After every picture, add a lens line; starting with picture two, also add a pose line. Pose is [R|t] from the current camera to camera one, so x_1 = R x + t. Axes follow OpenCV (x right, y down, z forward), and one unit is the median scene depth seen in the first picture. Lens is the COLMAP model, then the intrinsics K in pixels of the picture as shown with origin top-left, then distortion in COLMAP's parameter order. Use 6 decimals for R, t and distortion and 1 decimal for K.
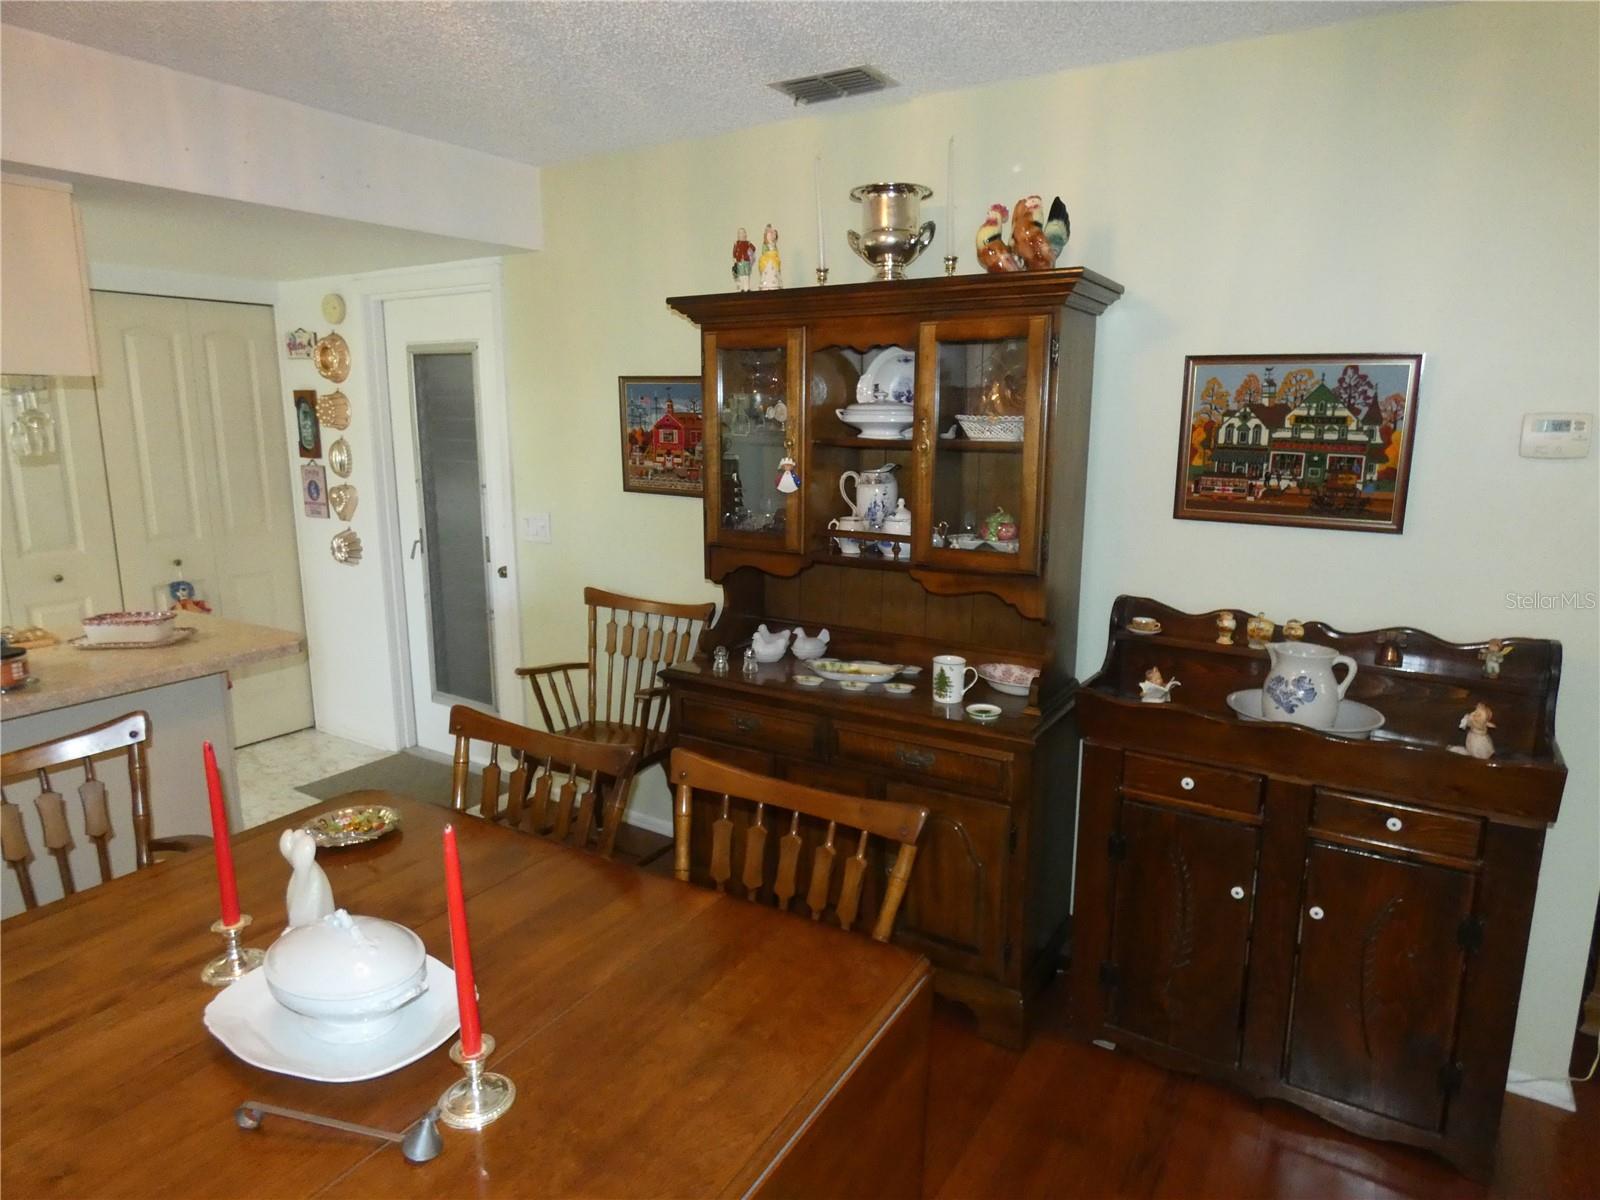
lens RADIAL K [[965.5, 0, 794.1], [0, 965.5, 596.3], [0, 0, 1]] dist [0.003476, -0.005202]
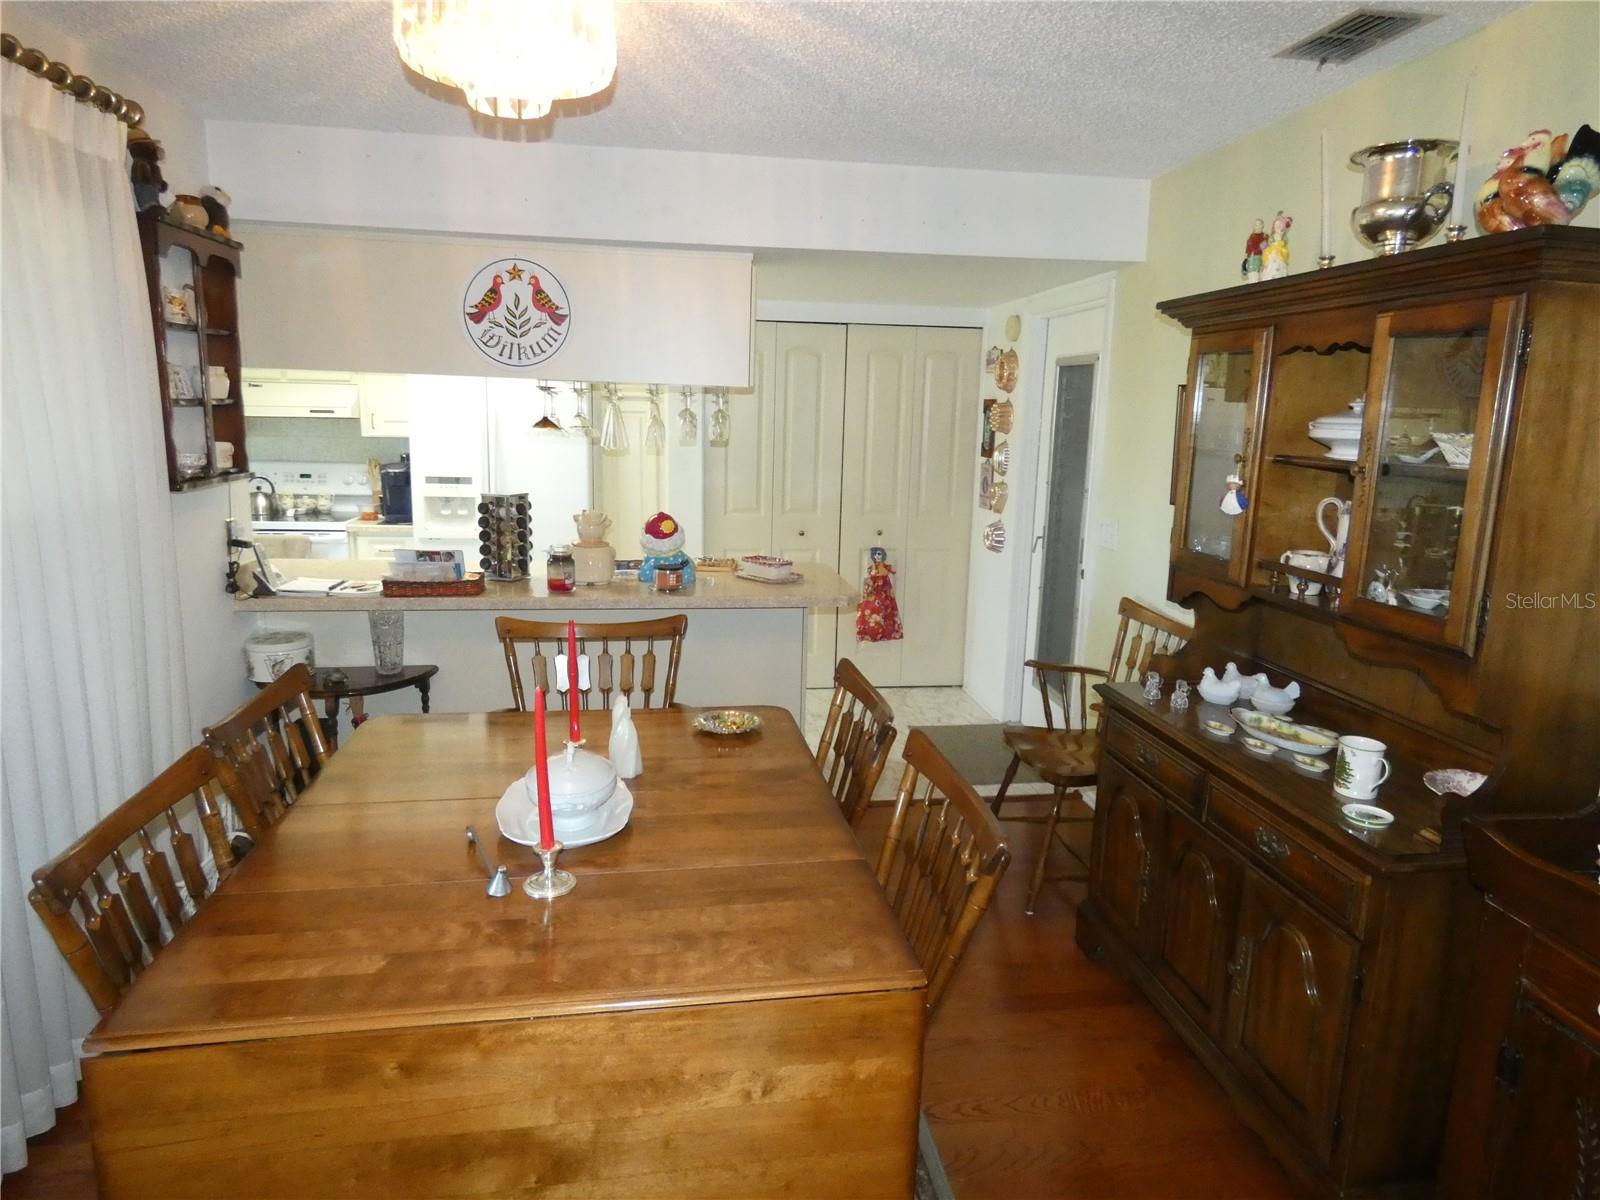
lens RADIAL K [[965.5, 0, 796.8], [0, 965.5, 592.0], [0, 0, 1]] dist [0.003476, -0.005202]
pose [[0.647925, 0.155141, -0.745738, 0.375285], [-0.168153, 0.984017, 0.058615, -0.020416], [0.742912, 0.087420, 0.663656, 0.113269]]
